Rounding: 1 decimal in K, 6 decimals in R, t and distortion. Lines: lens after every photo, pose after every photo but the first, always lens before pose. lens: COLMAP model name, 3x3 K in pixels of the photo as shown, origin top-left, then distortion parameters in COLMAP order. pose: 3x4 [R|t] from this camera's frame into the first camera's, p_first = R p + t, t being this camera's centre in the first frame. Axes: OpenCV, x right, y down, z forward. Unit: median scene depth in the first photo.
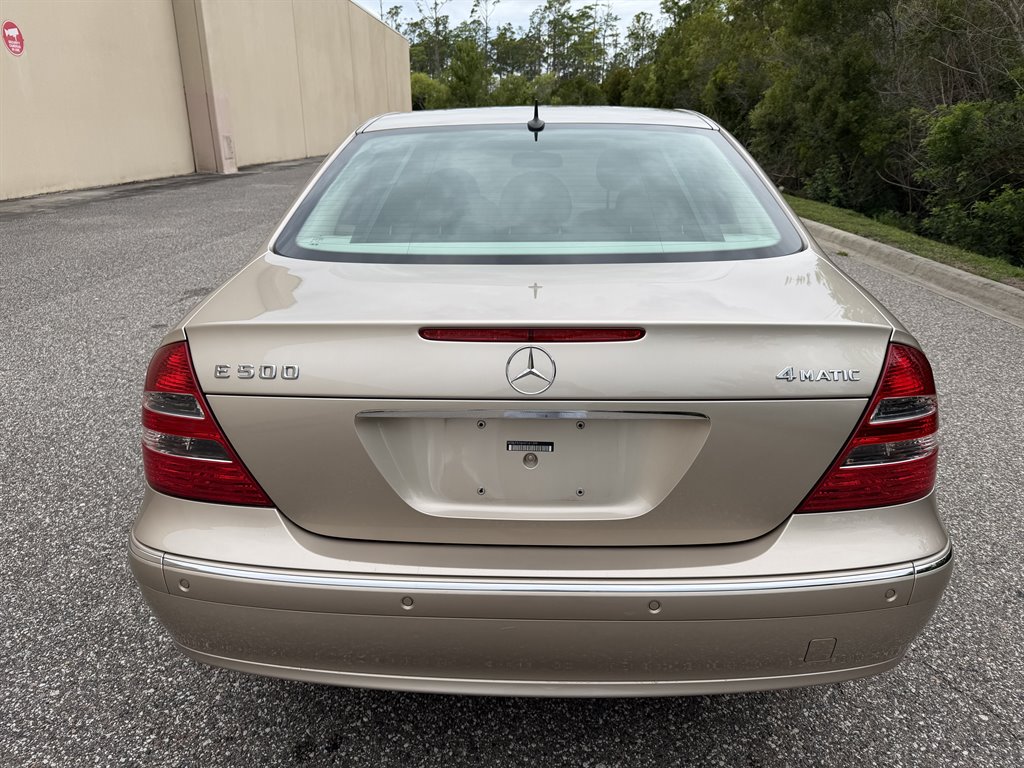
lens RADIAL K [[731.0, 0, 511.0], [0, 731.0, 384.1], [0, 0, 1]] dist [-0.003731, -0.004216]
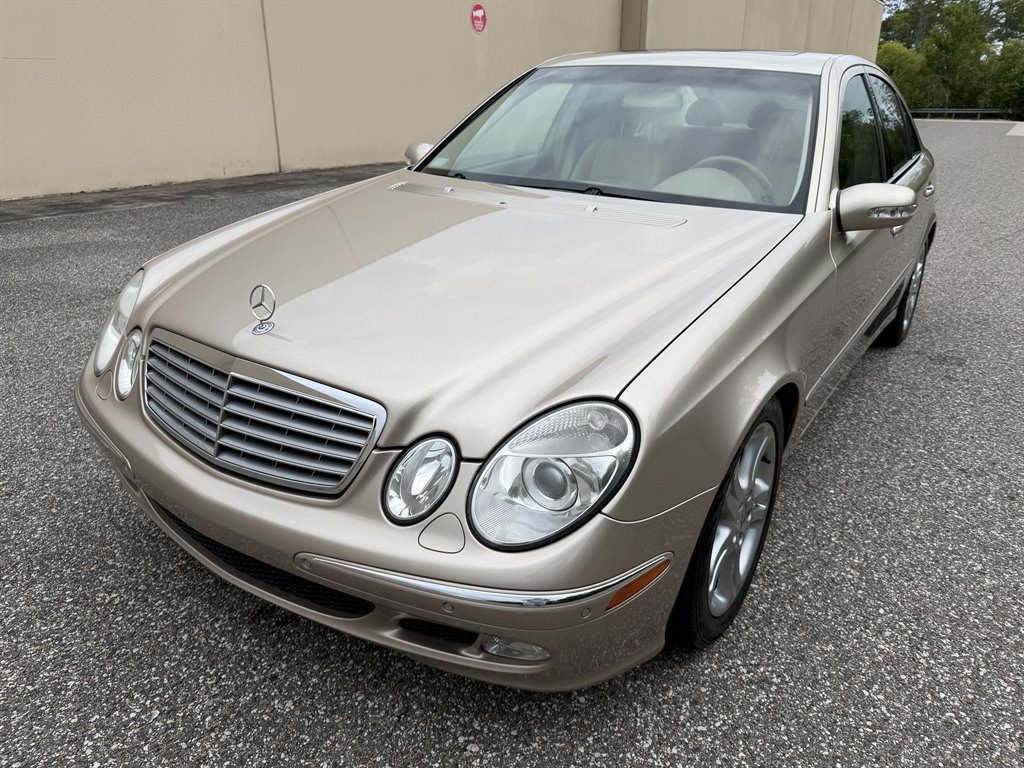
lens RADIAL K [[731.1, 0, 514.5], [0, 731.1, 387.1], [0, 0, 1]] dist [-0.004918, -0.003445]
pose [[0.843802, 0.195885, -0.499627, 0.167929], [-0.180161, 0.980370, 0.080099, 0.002678], [0.505510, 0.022425, 0.862529, 0.077001]]
